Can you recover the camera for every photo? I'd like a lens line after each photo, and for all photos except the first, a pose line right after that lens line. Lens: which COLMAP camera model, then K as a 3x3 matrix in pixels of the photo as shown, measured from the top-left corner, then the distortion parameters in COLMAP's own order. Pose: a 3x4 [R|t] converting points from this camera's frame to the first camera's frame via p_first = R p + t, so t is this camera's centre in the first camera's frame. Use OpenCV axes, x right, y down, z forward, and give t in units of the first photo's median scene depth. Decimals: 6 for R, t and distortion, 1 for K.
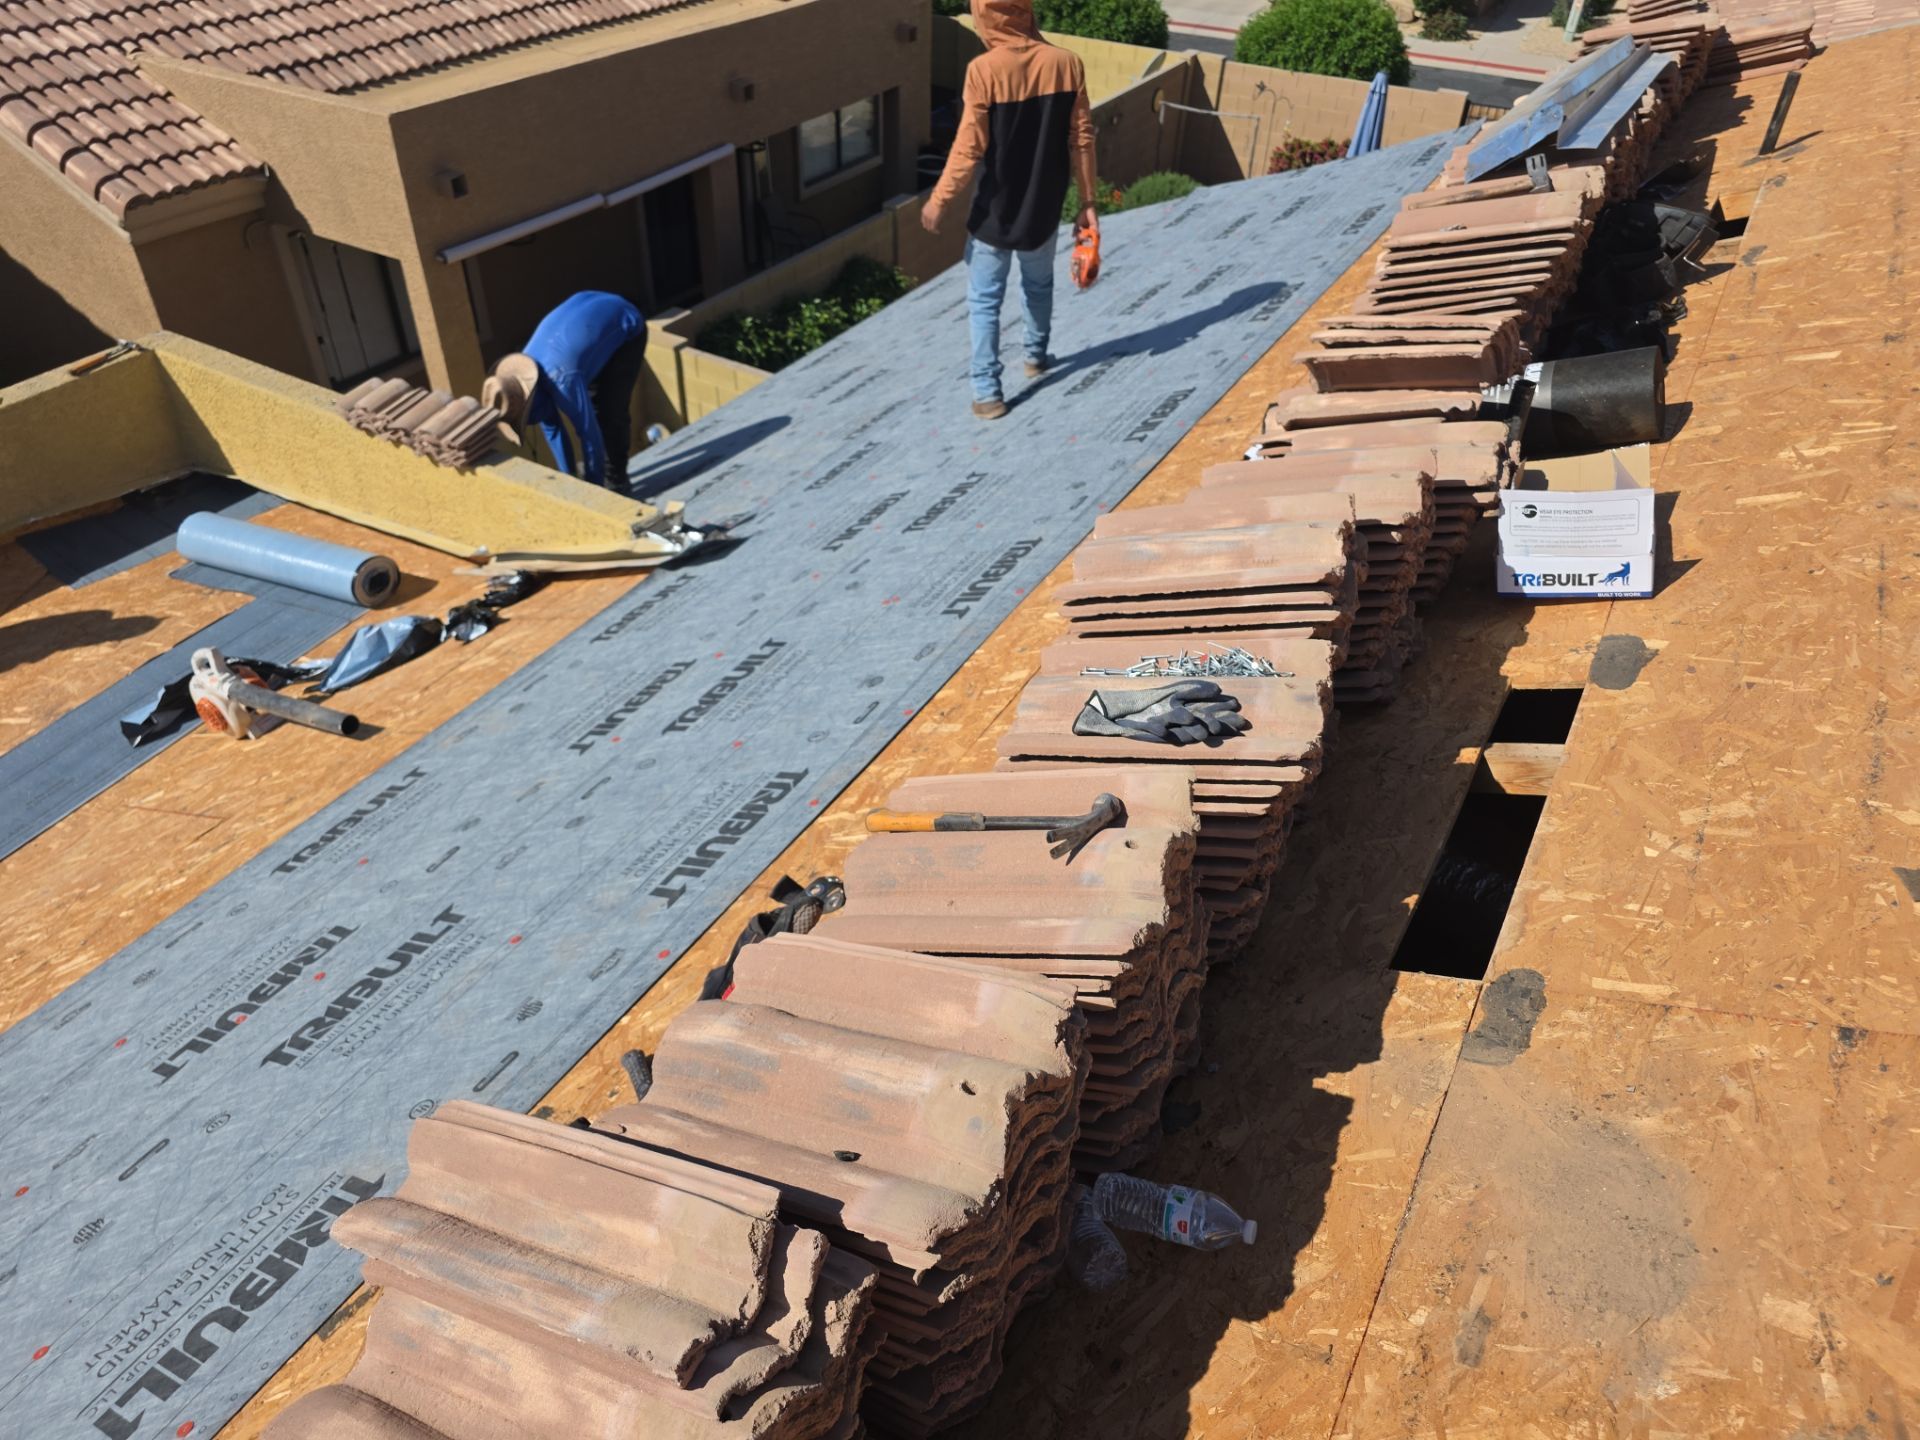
lens RADIAL K [[1279.9, 0, 984.7], [0, 1279.9, 696.8], [0, 0, 1]] dist [0.056250, -0.048328]
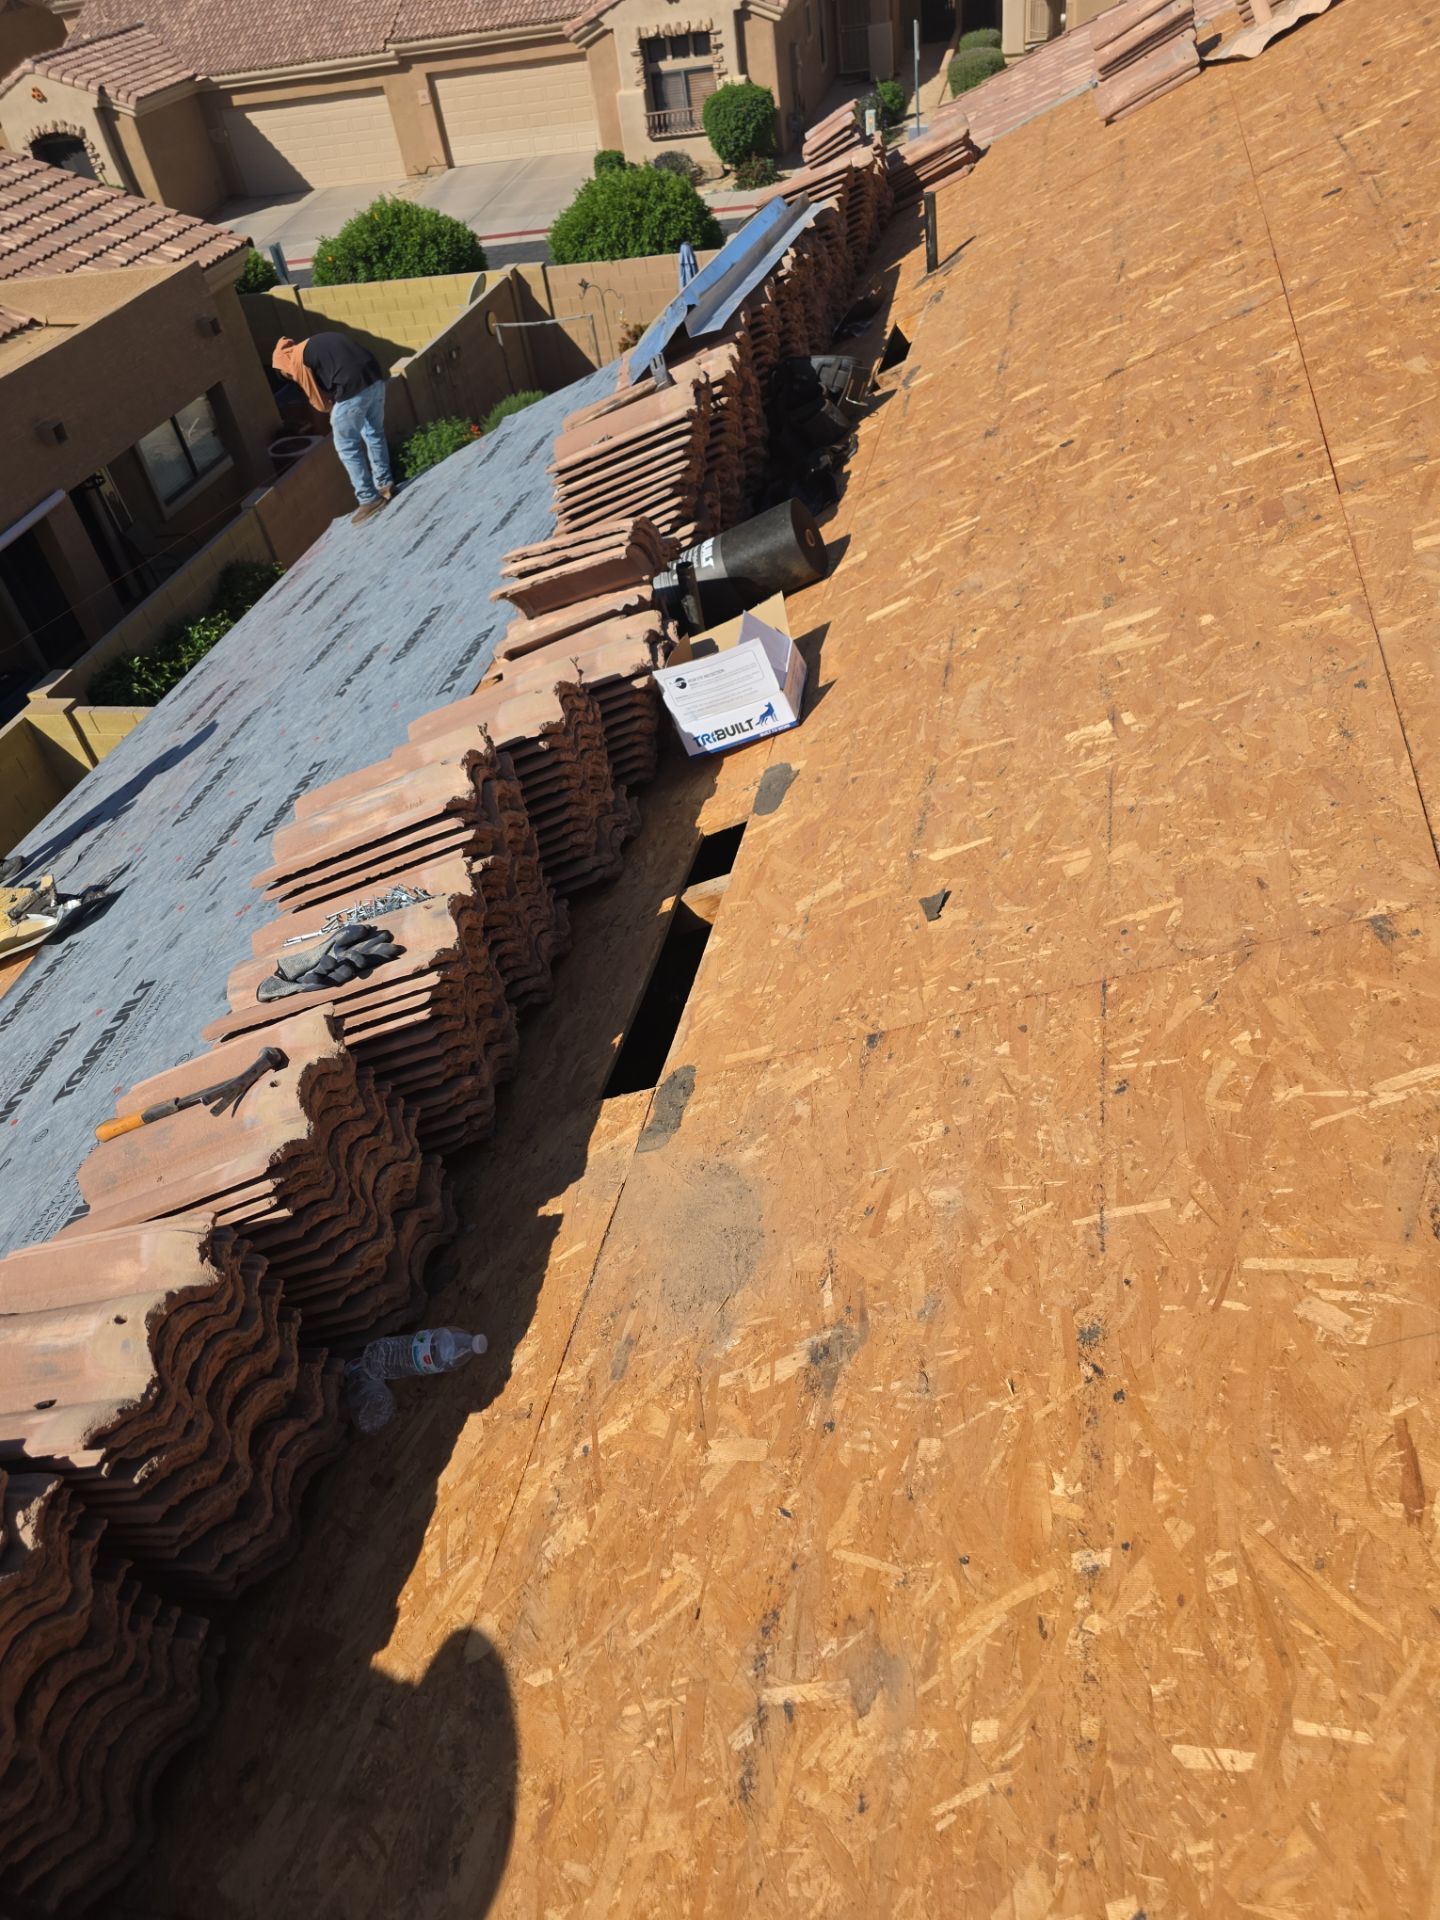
lens RADIAL K [[1272.7, 0, 727.7], [0, 1272.7, 977.5], [0, 0, 1]] dist [0.060375, -0.056605]
pose [[0.942366, -0.315938, 0.110132, 0.217626], [0.310076, 0.948329, 0.067266, 0.037392], [-0.125693, -0.029240, 0.991638, -0.130462]]
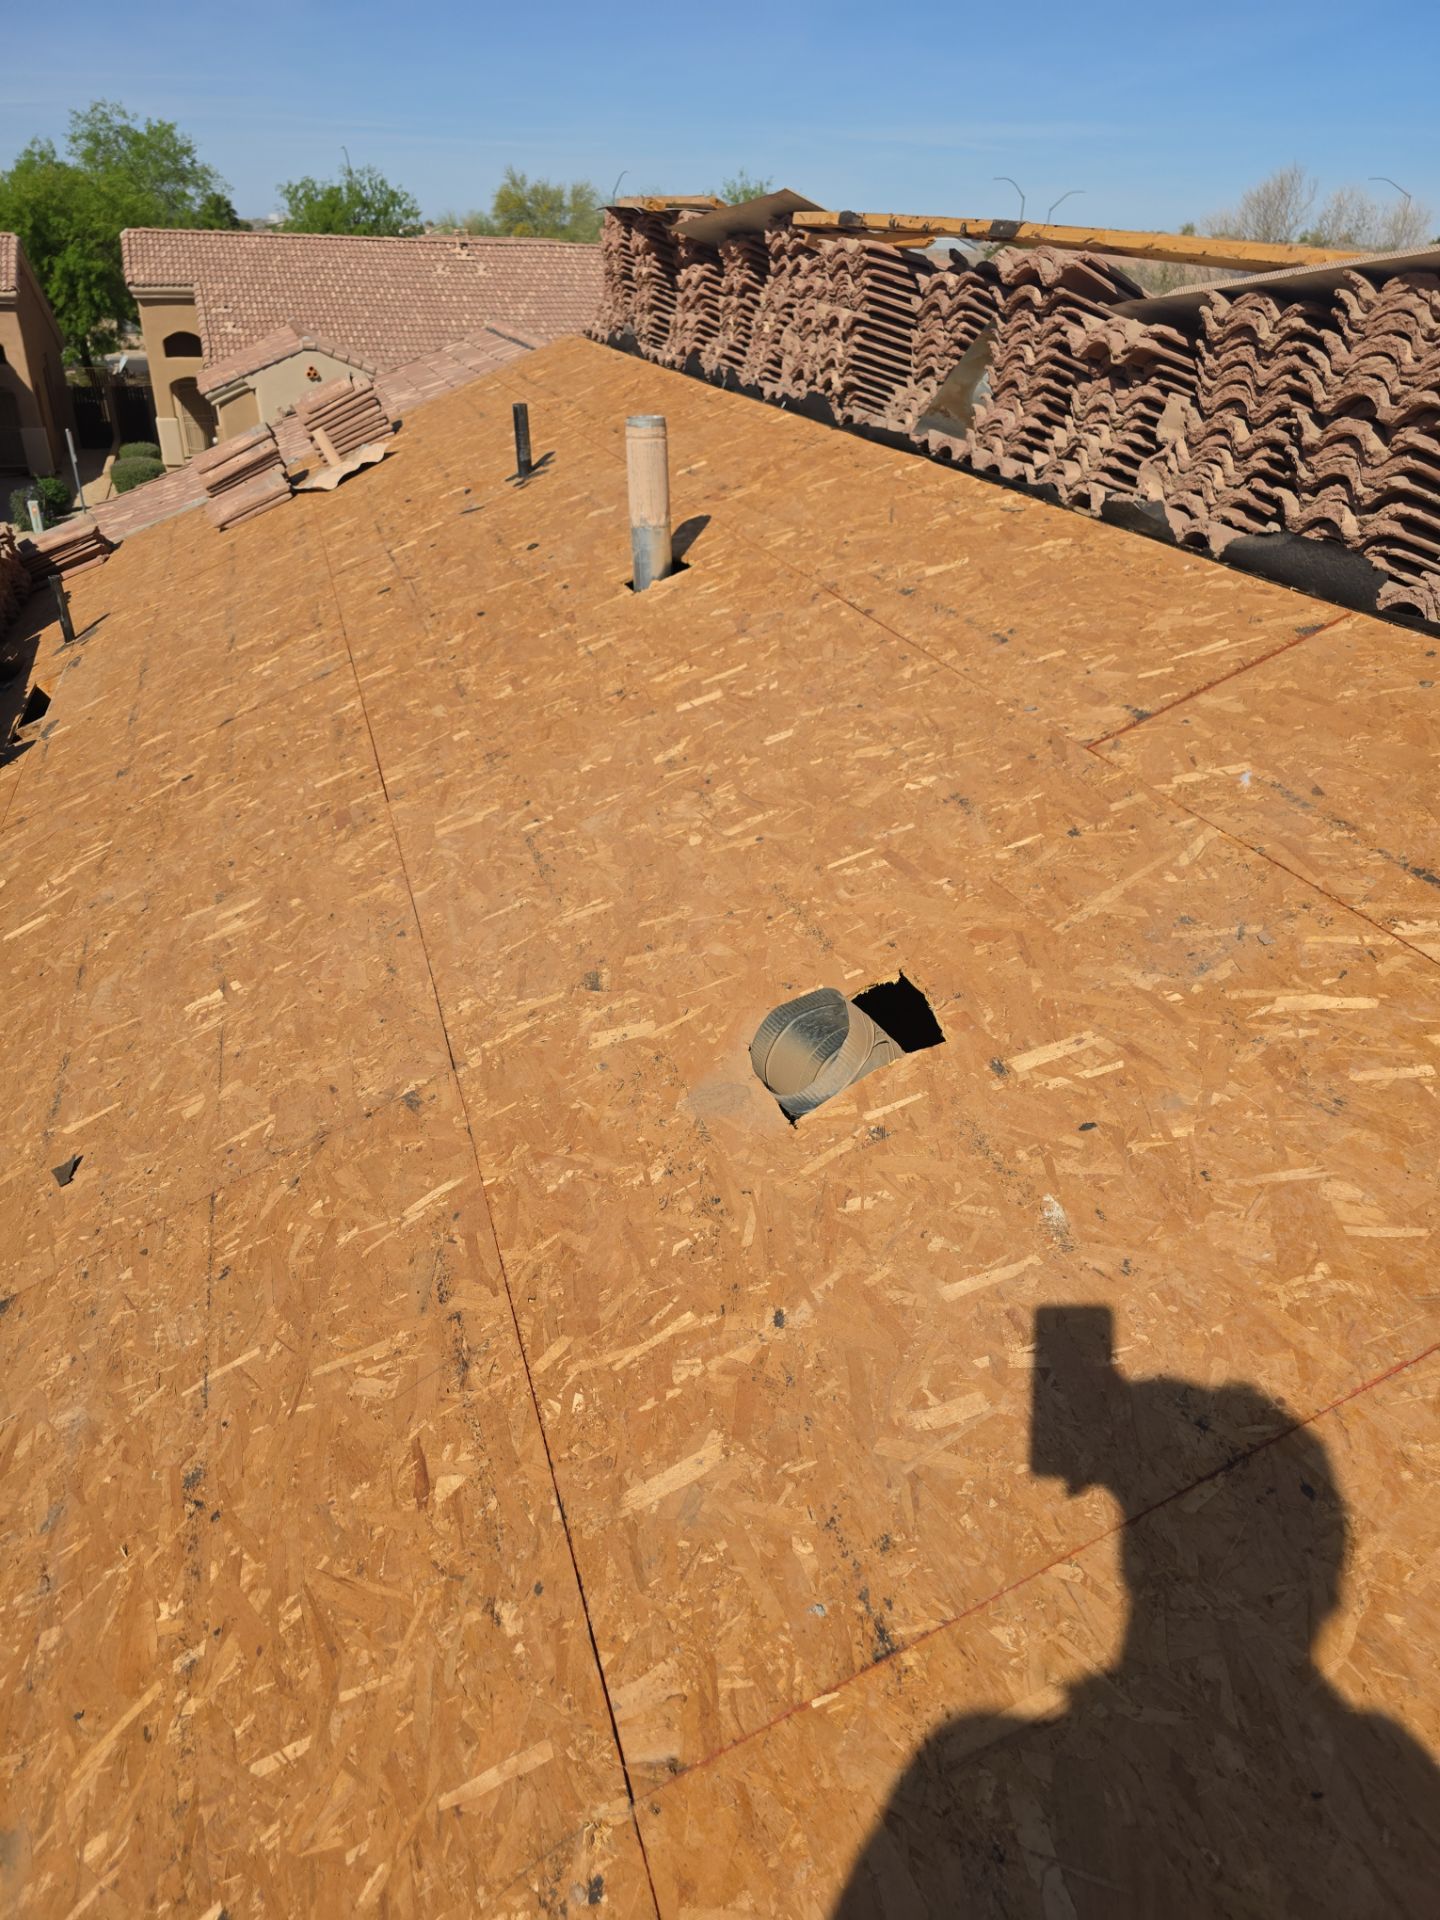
lens RADIAL K [[1279.9, 0, 718.9], [0, 1279.9, 970.9], [0, 0, 1]] dist [0.056250, -0.048328]
pose [[0.677599, -0.382744, 0.627987, 0.243927], [0.464604, 0.884707, 0.037901, 0.132377], [-0.570091, 0.266084, 0.777301, -0.296010]]
